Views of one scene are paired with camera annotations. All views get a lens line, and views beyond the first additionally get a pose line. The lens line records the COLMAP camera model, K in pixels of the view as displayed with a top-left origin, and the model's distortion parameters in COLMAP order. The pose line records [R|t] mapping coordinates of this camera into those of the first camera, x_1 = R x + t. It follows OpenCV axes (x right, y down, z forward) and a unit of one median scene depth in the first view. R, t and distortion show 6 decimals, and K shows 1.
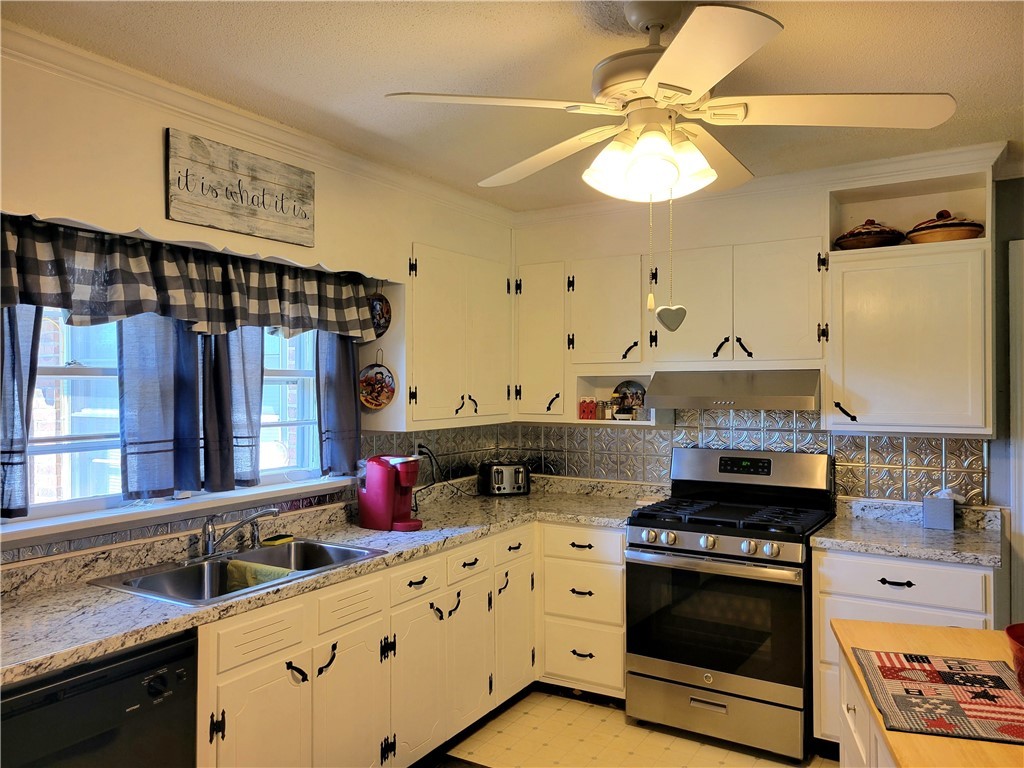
lens RADIAL K [[765.0, 0, 508.6], [0, 765.0, 382.6], [0, 0, 1]] dist [0.045119, -0.029554]
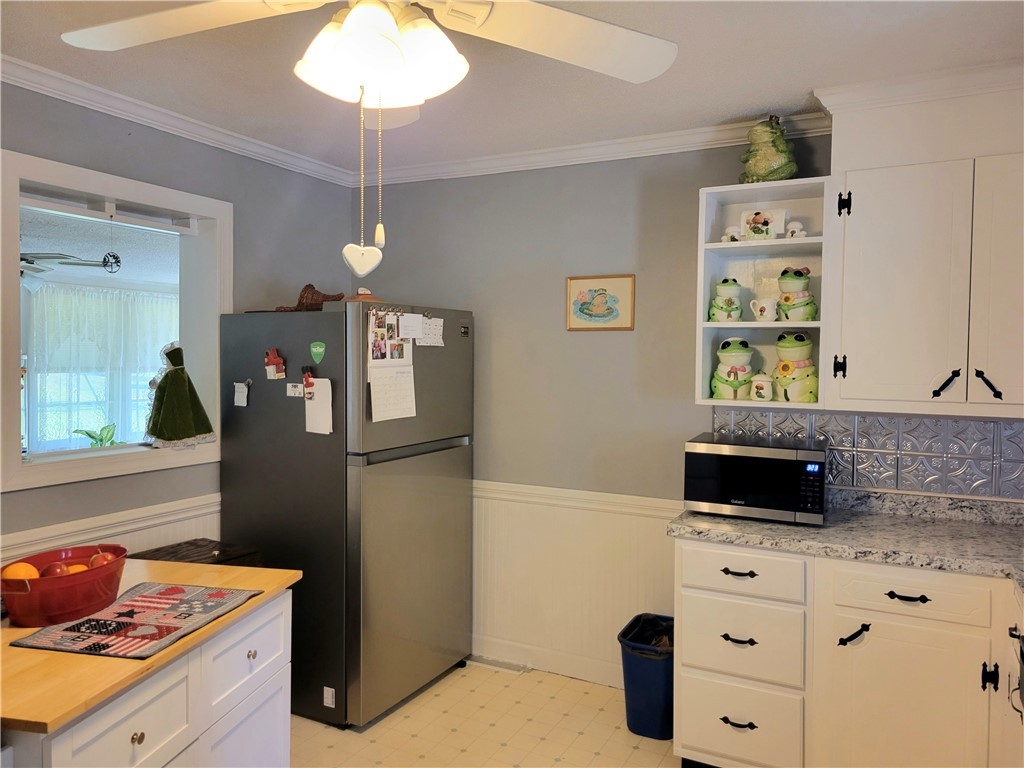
lens RADIAL K [[765.0, 0, 508.5], [0, 765.0, 380.6], [0, 0, 1]] dist [0.045119, -0.029554]
pose [[-0.998148, -0.004749, -0.060644, 0.069533], [-0.006491, 0.999571, 0.028567, 0.012263], [0.060482, 0.028908, -0.997751, 1.252375]]
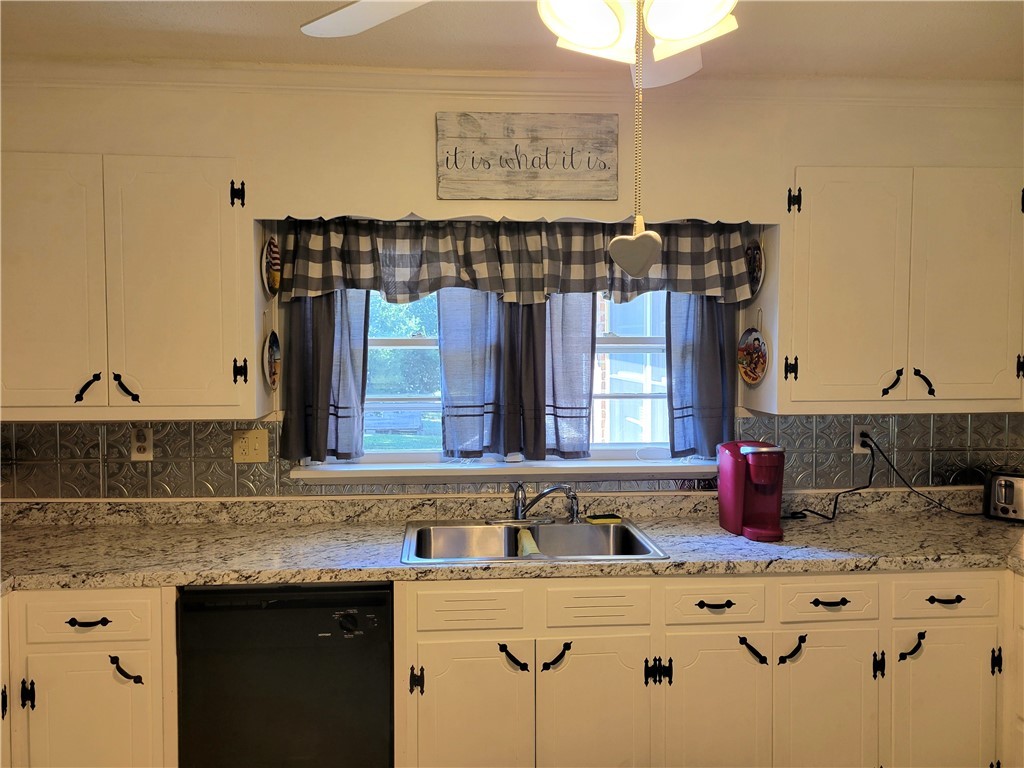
lens RADIAL K [[765.0, 0, 494.3], [0, 765.0, 376.1], [0, 0, 1]] dist [0.045119, -0.029554]
pose [[0.583389, 0.033705, -0.811493, 0.424791], [0.002151, 0.999071, 0.043042, -0.012030], [0.812190, -0.026856, 0.582775, 0.394170]]
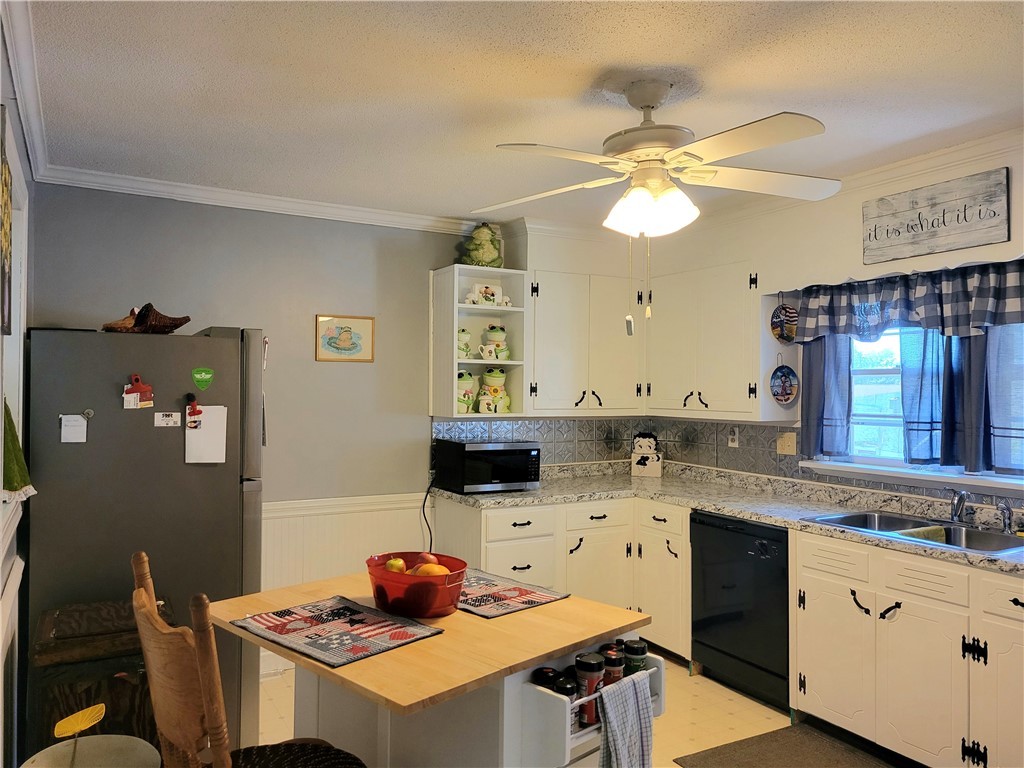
lens RADIAL K [[765.0, 0, 502.7], [0, 765.0, 385.1], [0, 0, 1]] dist [0.045119, -0.029554]
pose [[-0.493932, -0.004861, -0.869487, 1.030363], [-0.001360, 0.999987, -0.004818, 0.018355], [0.869499, -0.001197, -0.493932, 1.010000]]
